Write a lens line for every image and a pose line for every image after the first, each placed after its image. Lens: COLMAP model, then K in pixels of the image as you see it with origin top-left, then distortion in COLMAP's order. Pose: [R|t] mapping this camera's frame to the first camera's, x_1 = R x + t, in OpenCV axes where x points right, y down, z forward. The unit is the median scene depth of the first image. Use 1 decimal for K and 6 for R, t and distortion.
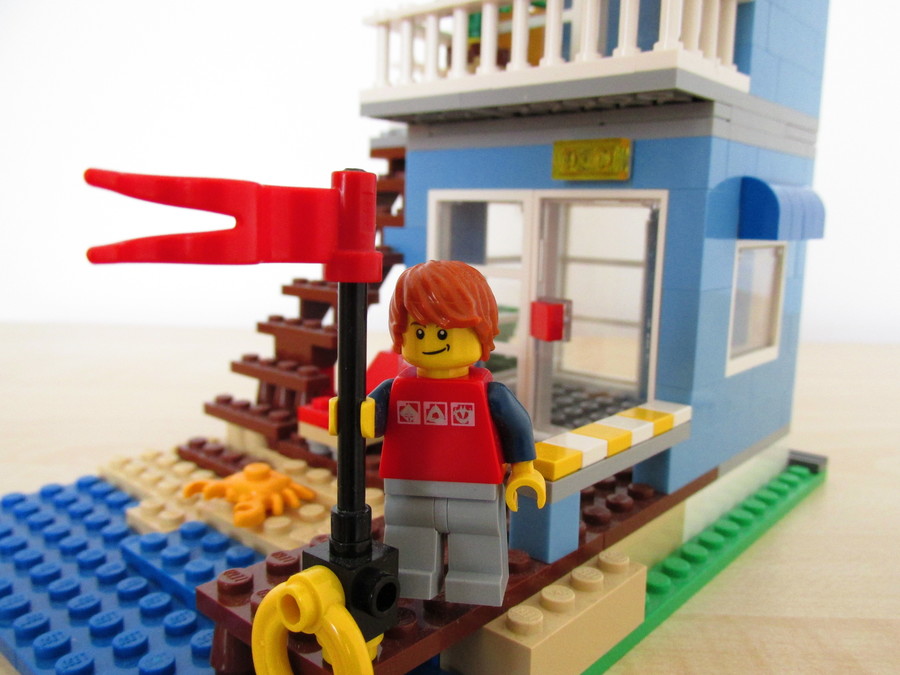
lens RADIAL K [[736.4, 0, 450.0], [0, 736.4, 337.5], [0, 0, 1]] dist [-0.034330, -0.001959]
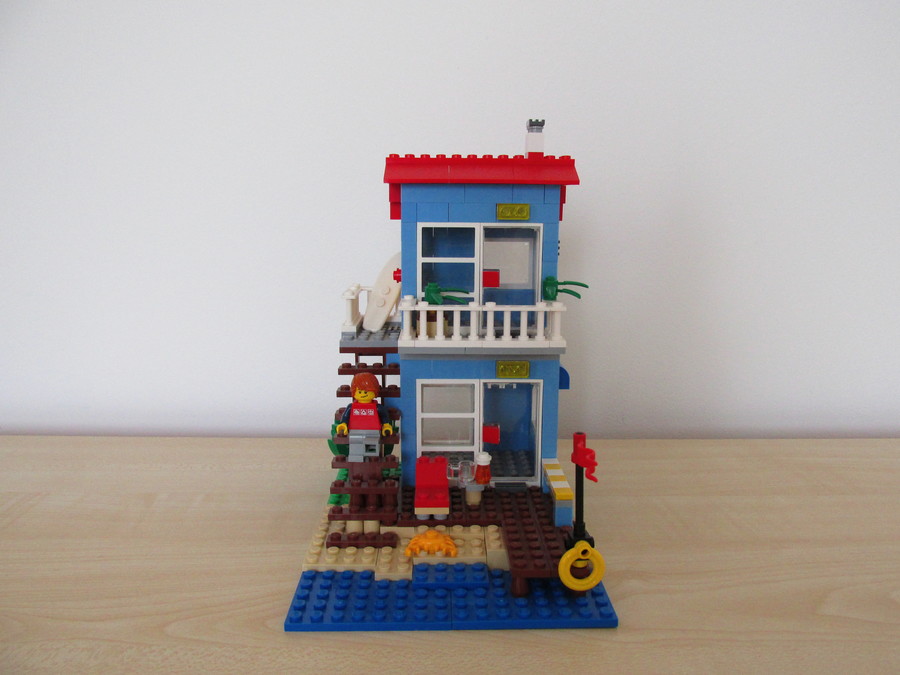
lens RADIAL K [[736.4, 0, 450.0], [0, 736.4, 337.5], [0, 0, 1]] dist [-0.034330, -0.001959]
pose [[0.740830, -0.145942, 0.655646, -1.626571], [0.120877, 0.989141, 0.083593, -0.604202], [-0.660726, 0.017325, 0.750427, -0.748813]]
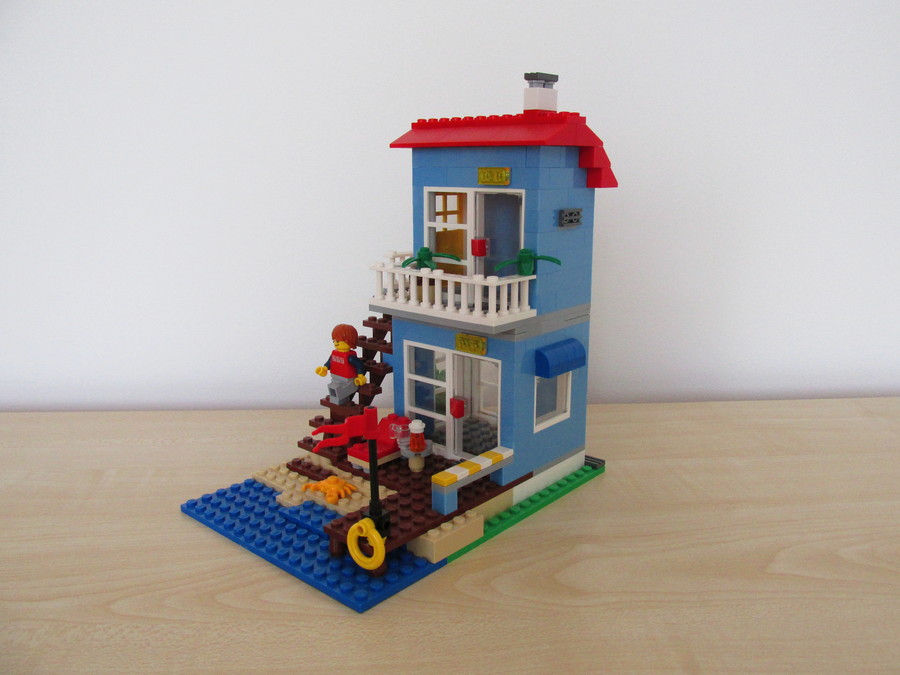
lens RADIAL K [[761.8, 0, 450.0], [0, 761.8, 337.5], [0, 0, 1]] dist [-0.013230, -0.001167]
pose [[0.999770, -0.021008, -0.004232, 0.142840], [0.021264, 0.997044, 0.073834, -0.463637], [0.002669, -0.073907, 0.997262, -1.468734]]
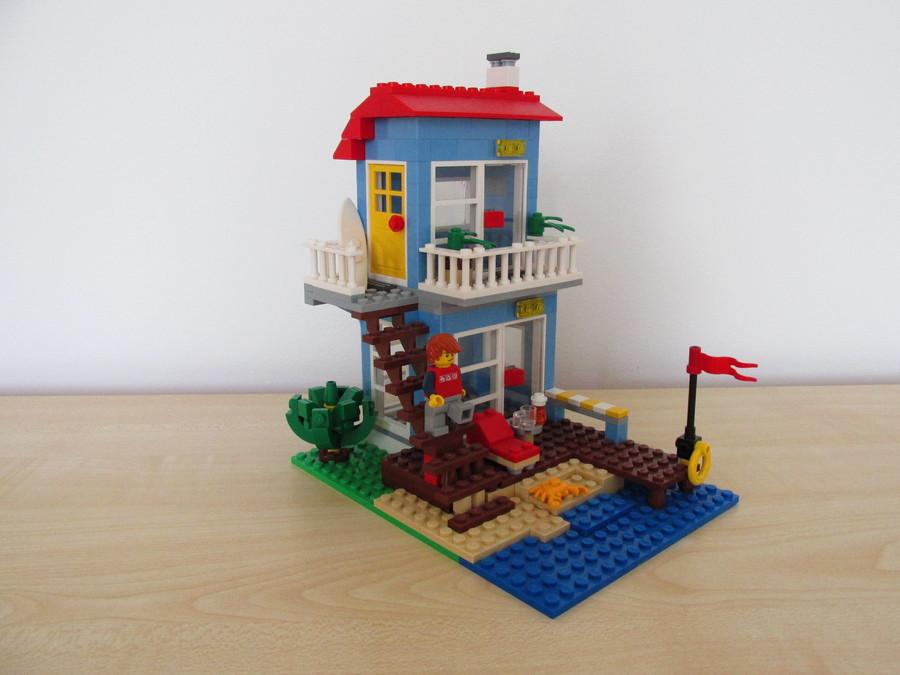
lens RADIAL K [[761.8, 0, 450.0], [0, 761.8, 337.5], [0, 0, 1]] dist [-0.013230, -0.001167]
pose [[0.116670, -0.270009, 0.955763, -2.387841], [0.164849, 0.954251, 0.249459, -0.861287], [-0.979394, 0.128452, 0.155843, 0.905145]]
